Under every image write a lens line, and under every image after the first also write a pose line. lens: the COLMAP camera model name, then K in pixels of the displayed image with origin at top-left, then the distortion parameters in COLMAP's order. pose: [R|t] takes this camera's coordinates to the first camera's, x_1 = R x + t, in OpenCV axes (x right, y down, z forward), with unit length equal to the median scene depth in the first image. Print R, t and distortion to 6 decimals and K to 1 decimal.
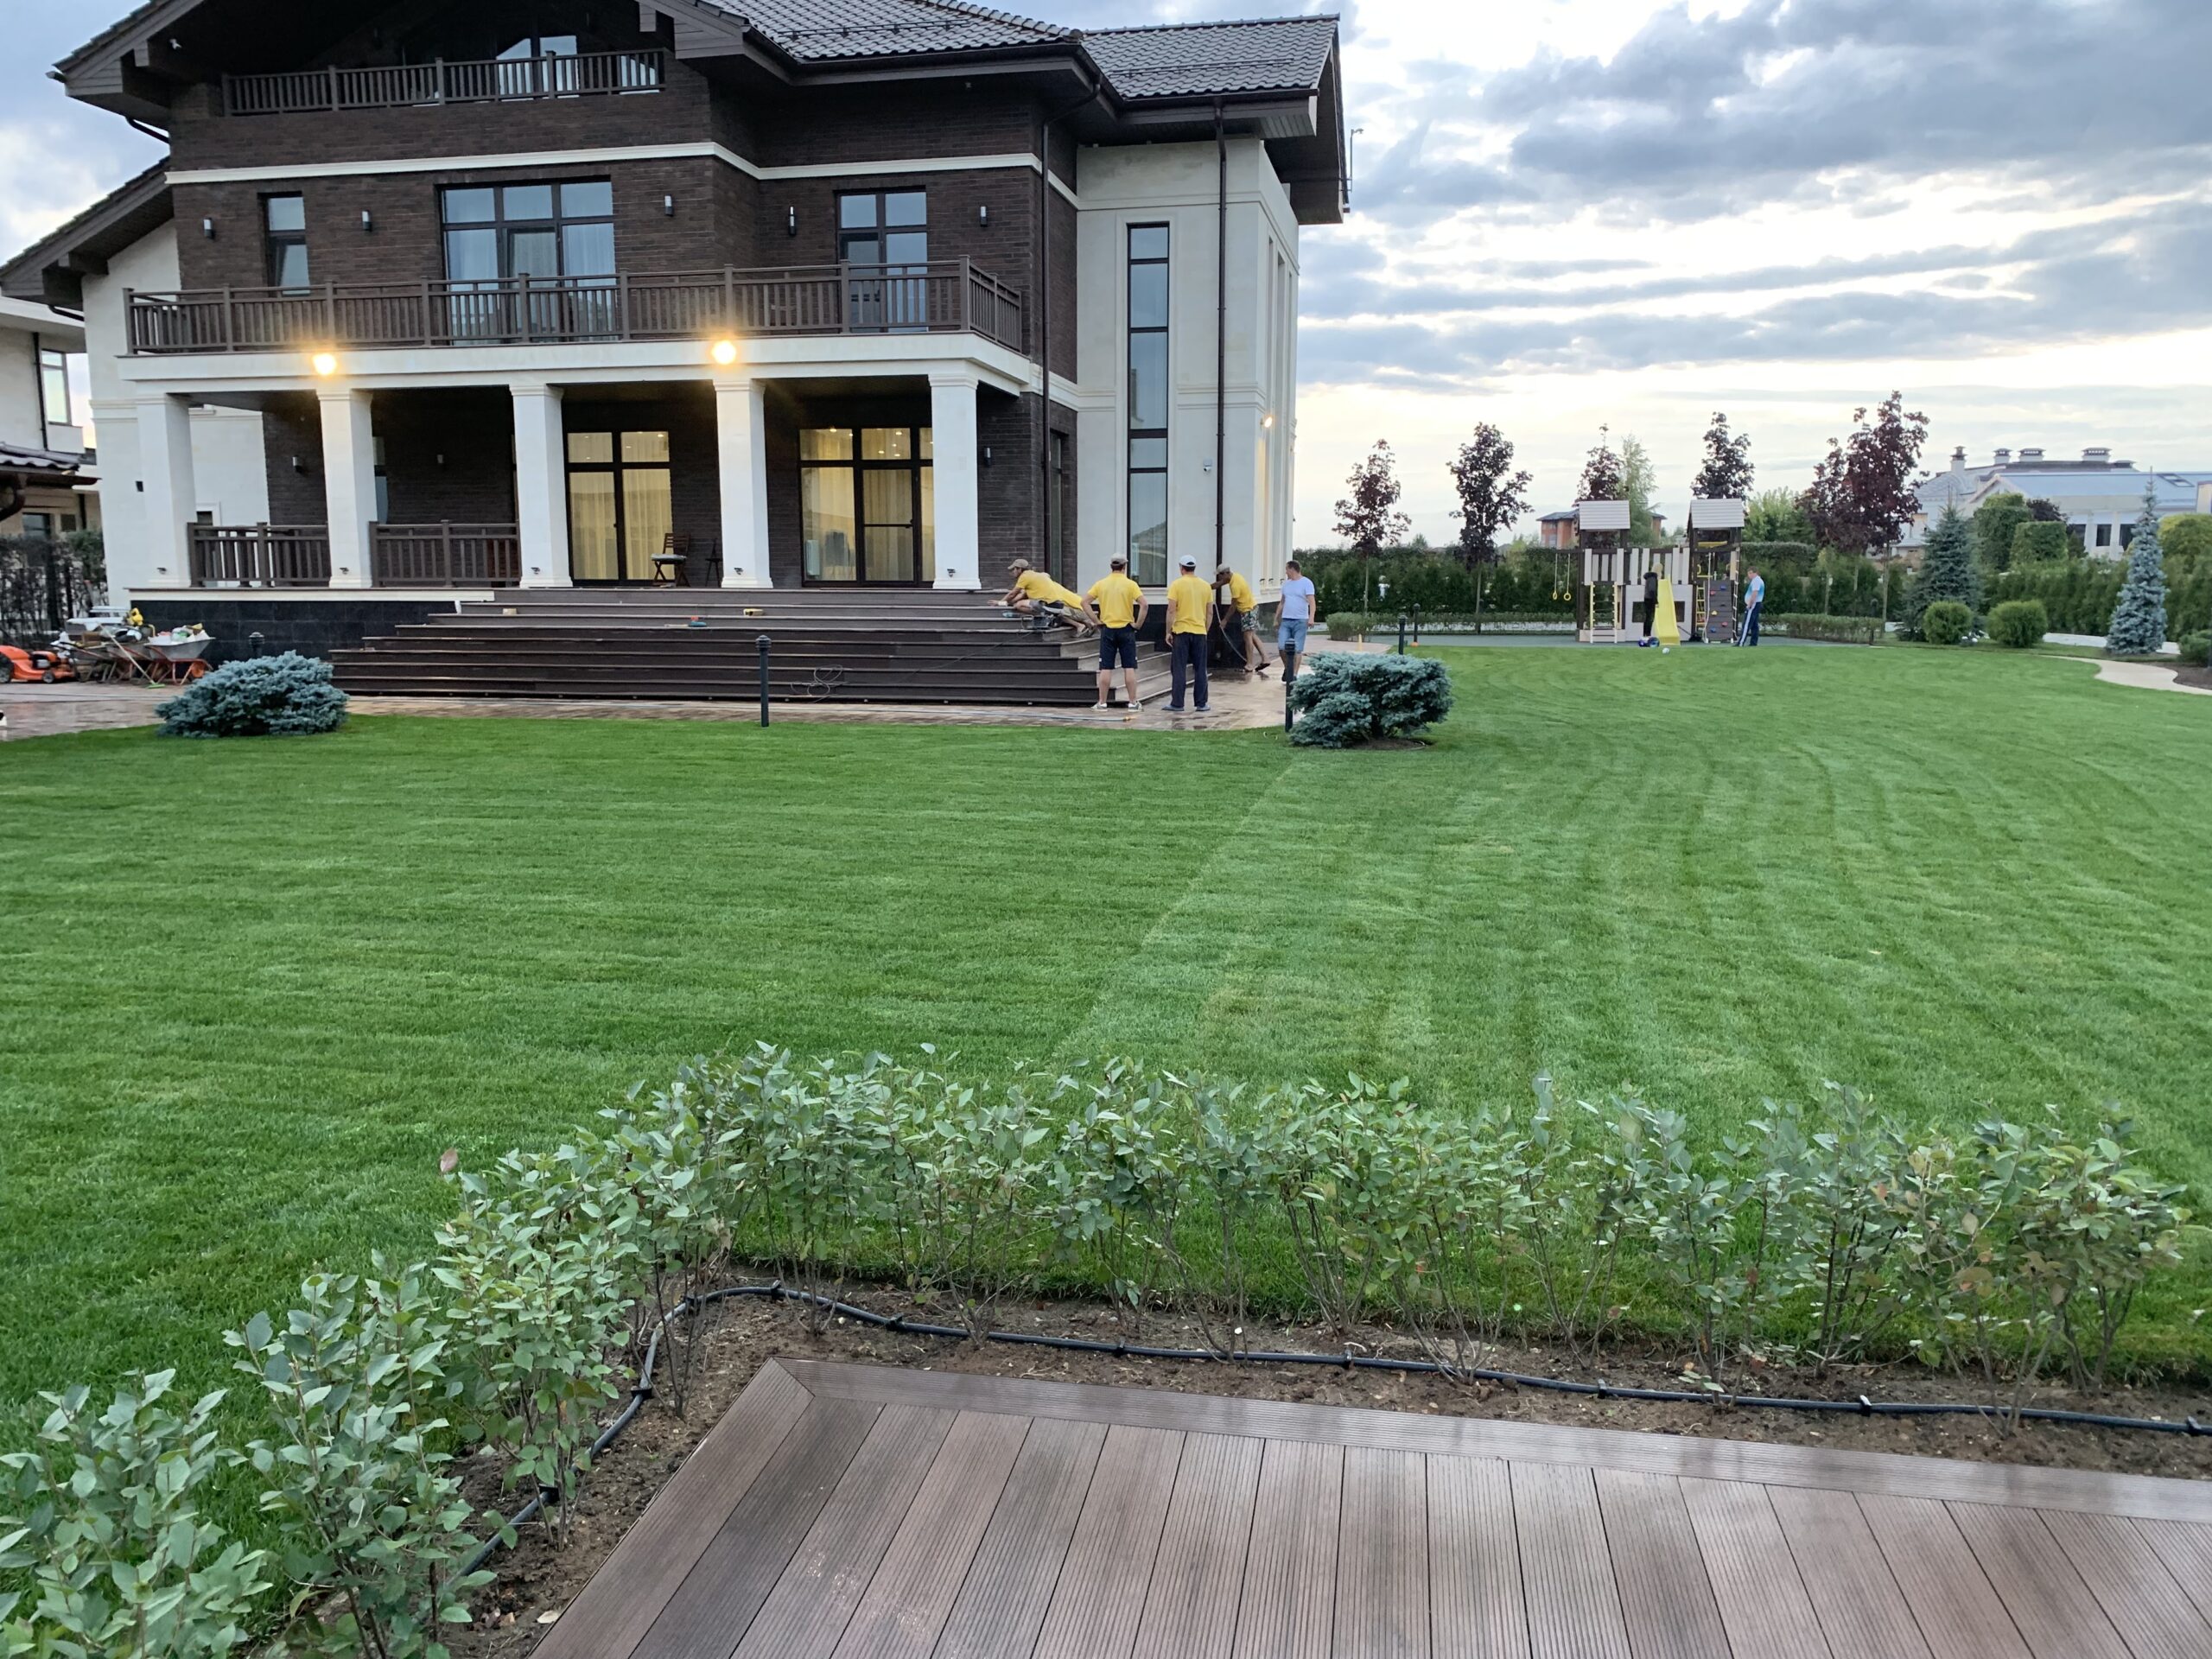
lens RADIAL K [[1671.5, 0, 1090.1], [0, 1671.5, 816.9], [0, 0, 1]] dist [0.039537, -0.043952]
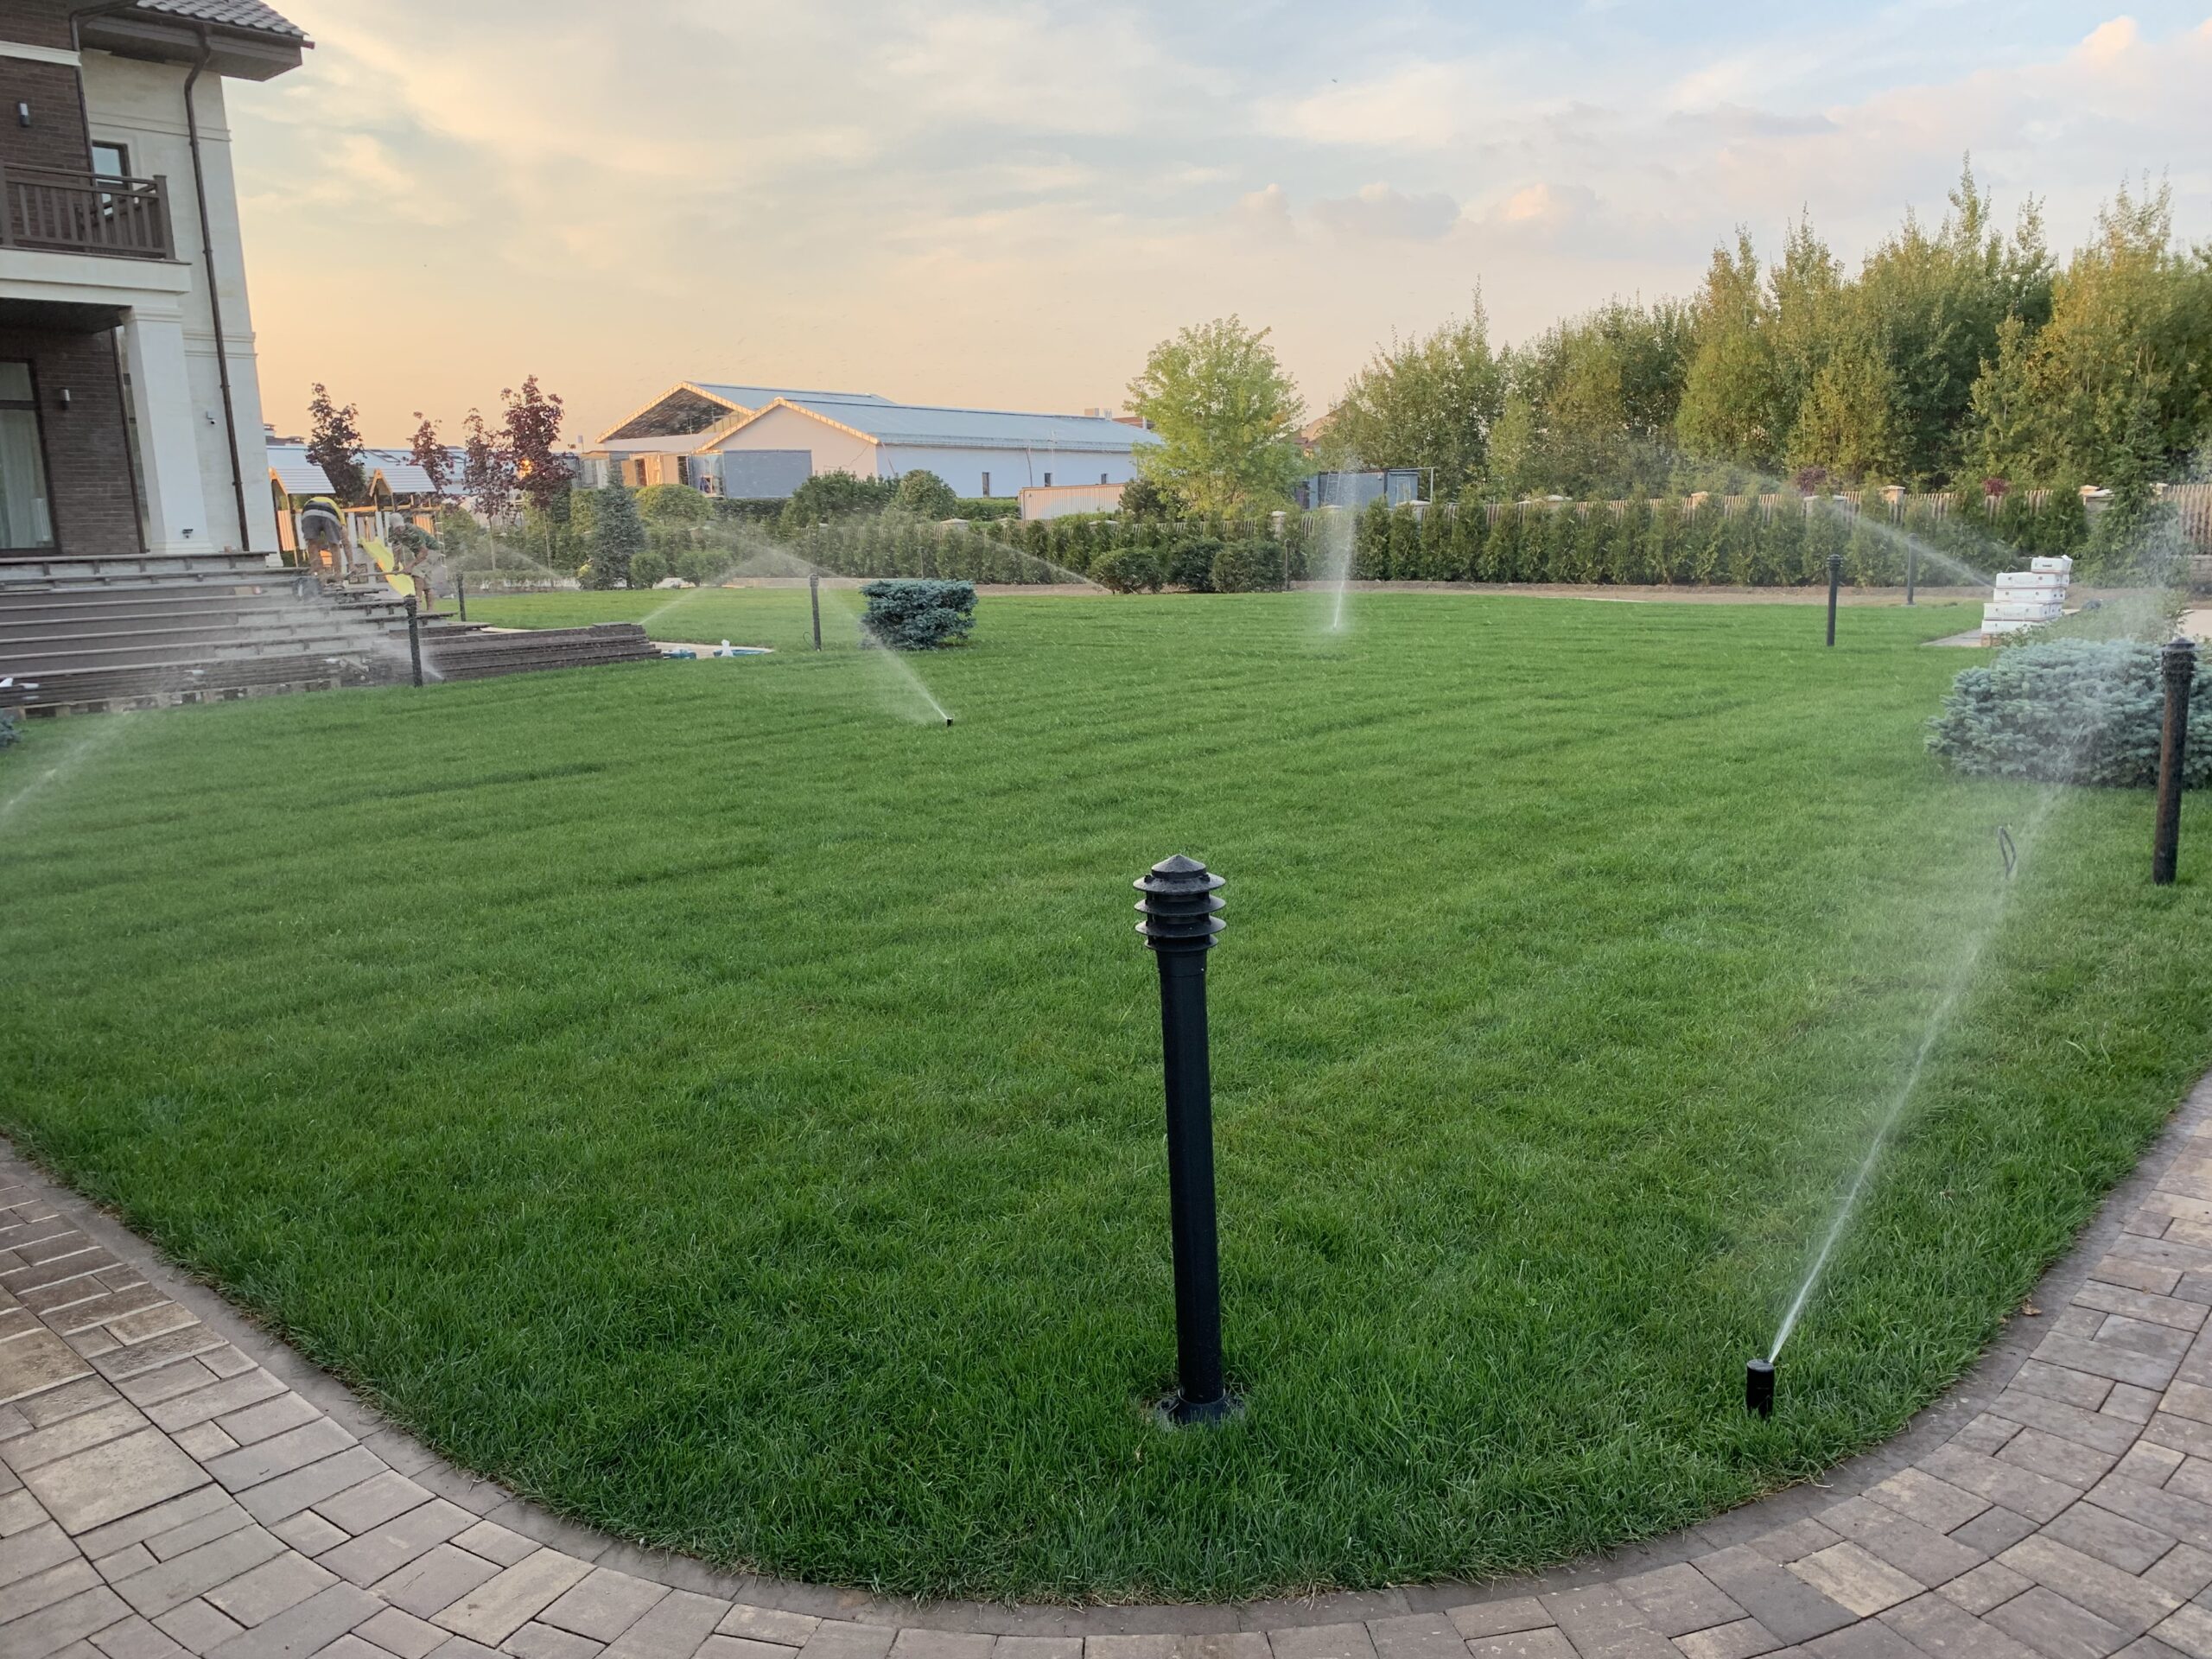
lens RADIAL K [[1671.5, 0, 1104.5], [0, 1671.5, 819.5], [0, 0, 1]] dist [0.039537, -0.043952]
pose [[0.506858, -0.164761, 0.846138, -0.500559], [0.149975, 0.983449, 0.101660, -0.011952], [-0.848883, 0.075373, 0.523179, 0.107747]]
